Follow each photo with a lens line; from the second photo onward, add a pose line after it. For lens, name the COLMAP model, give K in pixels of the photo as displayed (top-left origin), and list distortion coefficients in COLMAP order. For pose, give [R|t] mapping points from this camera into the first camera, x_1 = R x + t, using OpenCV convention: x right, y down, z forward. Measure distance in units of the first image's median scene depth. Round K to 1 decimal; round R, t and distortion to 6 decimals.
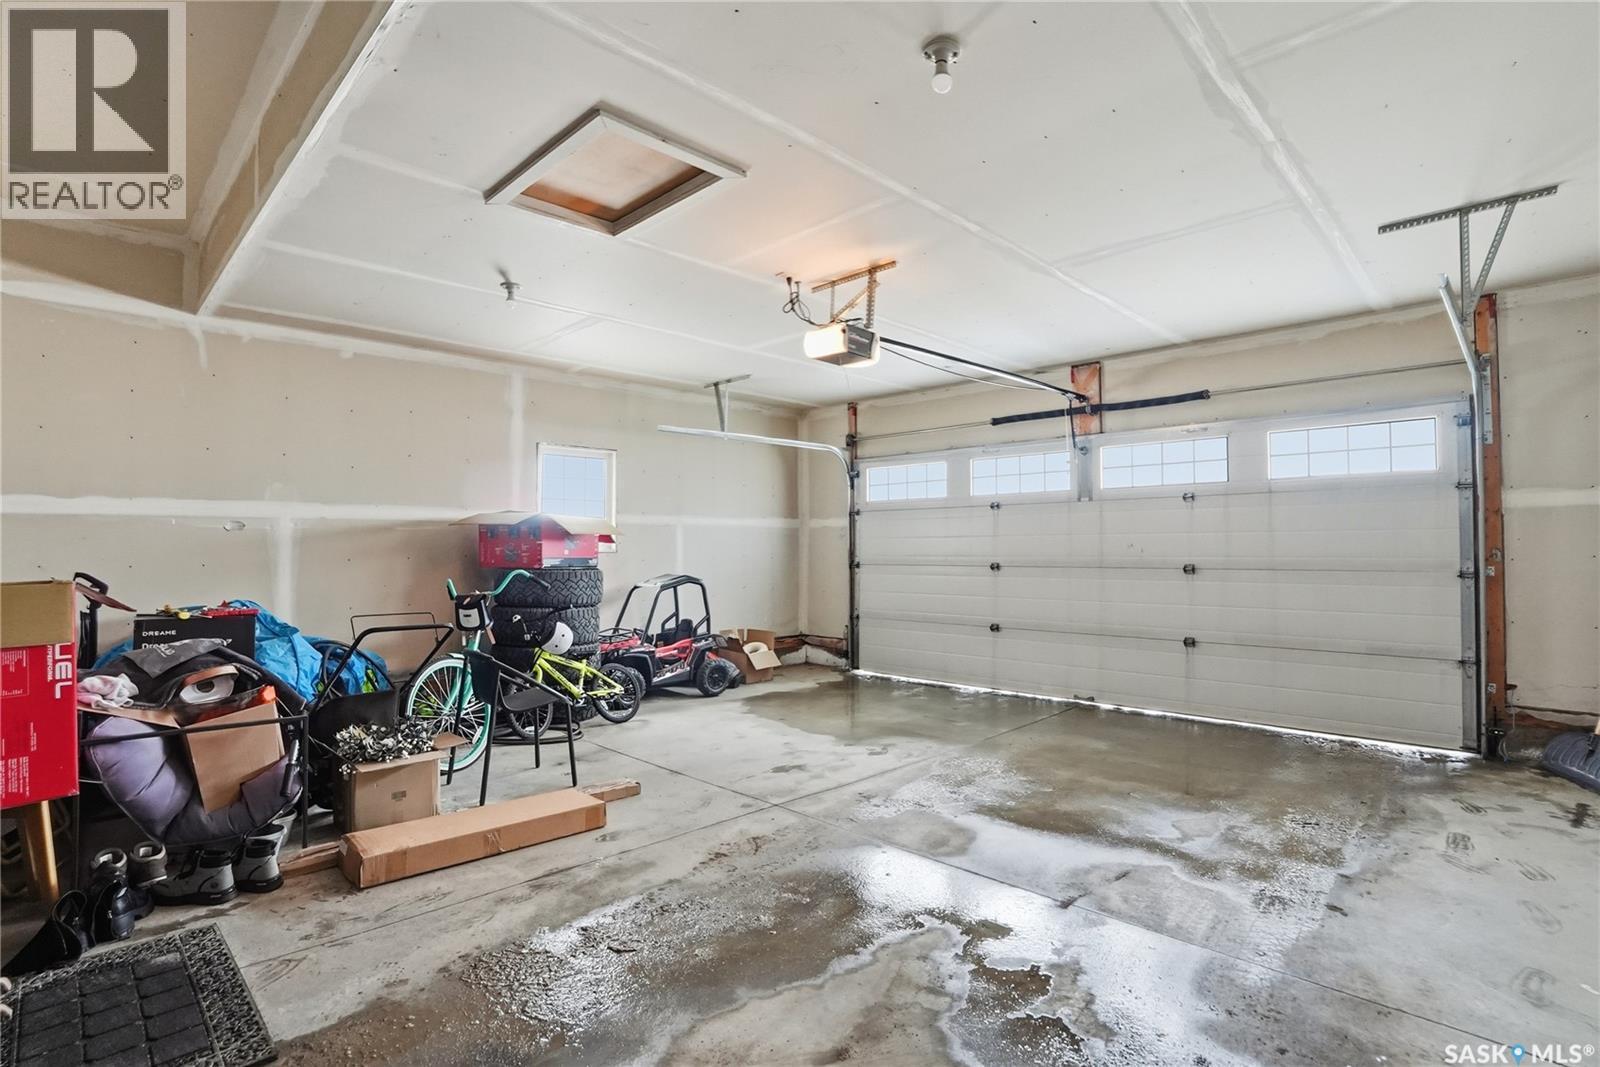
lens RADIAL K [[784.9, 0, 797.2], [0, 784.9, 551.6], [0, 0, 1]] dist [-0.070661, 0.029234]
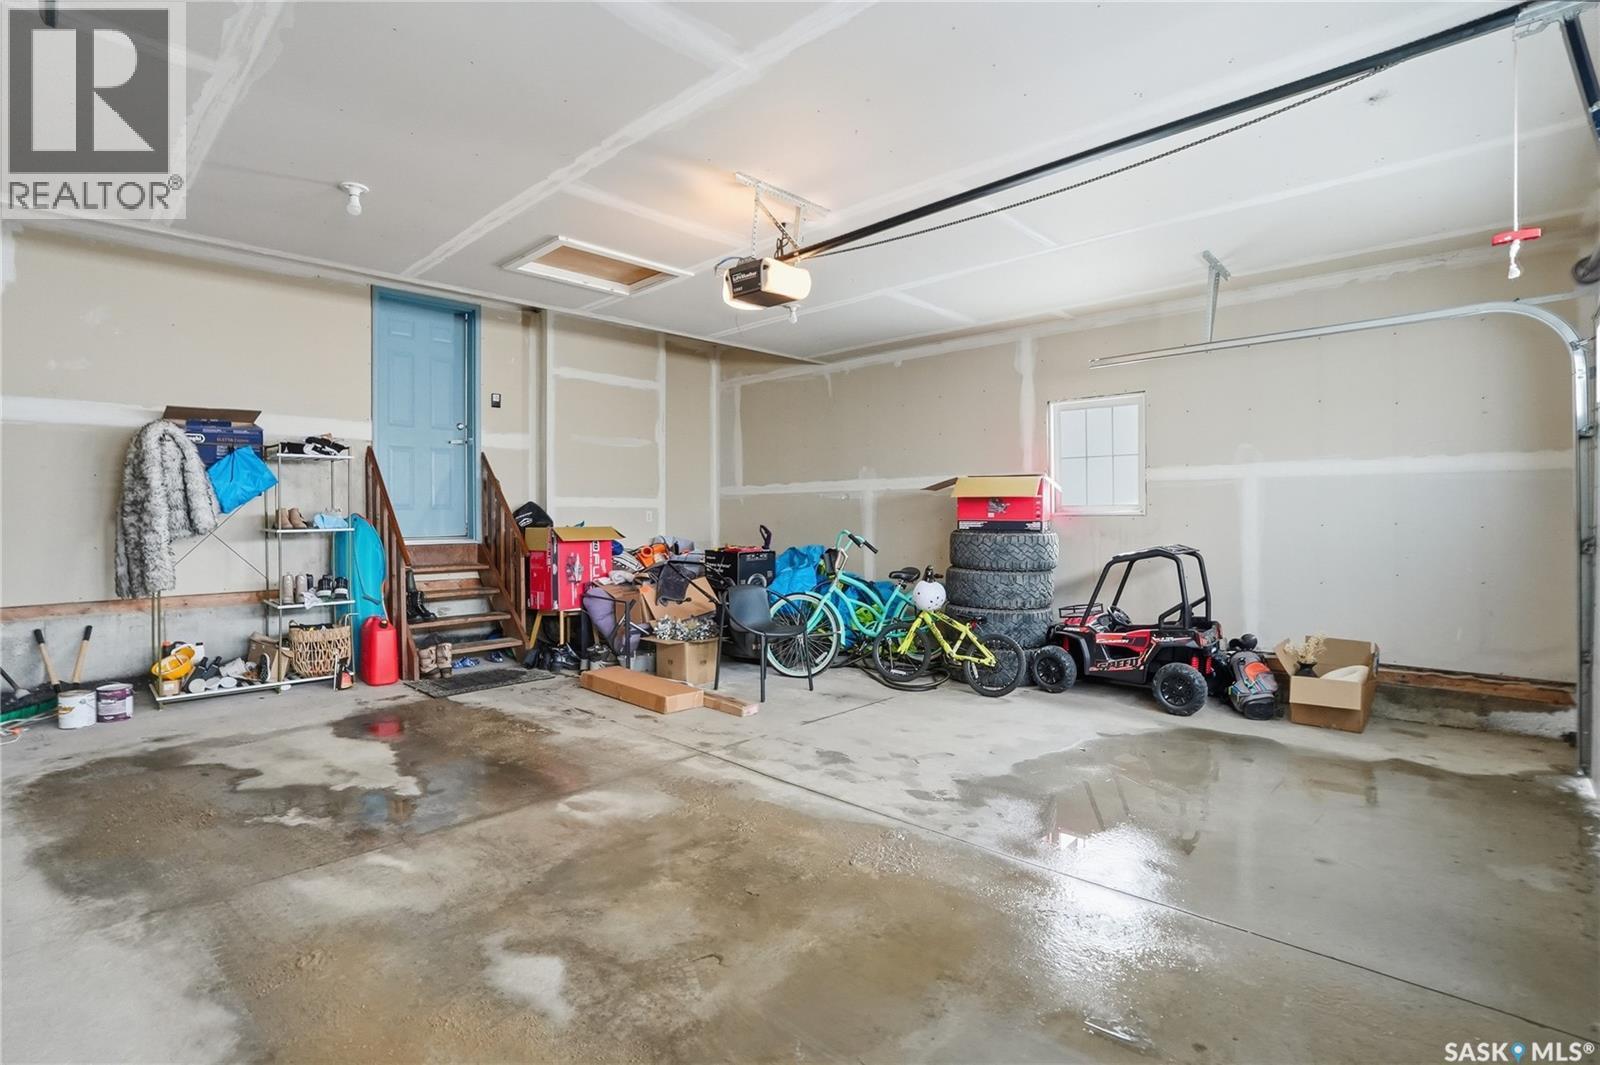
lens RADIAL K [[784.9, 0, 797.2], [0, 784.9, 550.6], [0, 0, 1]] dist [-0.070661, 0.029234]
pose [[0.005177, 0.051002, -0.998685, 0.844790], [0.005192, 0.998684, 0.051029, -0.007404], [0.999973, -0.005449, 0.004905, 0.912762]]
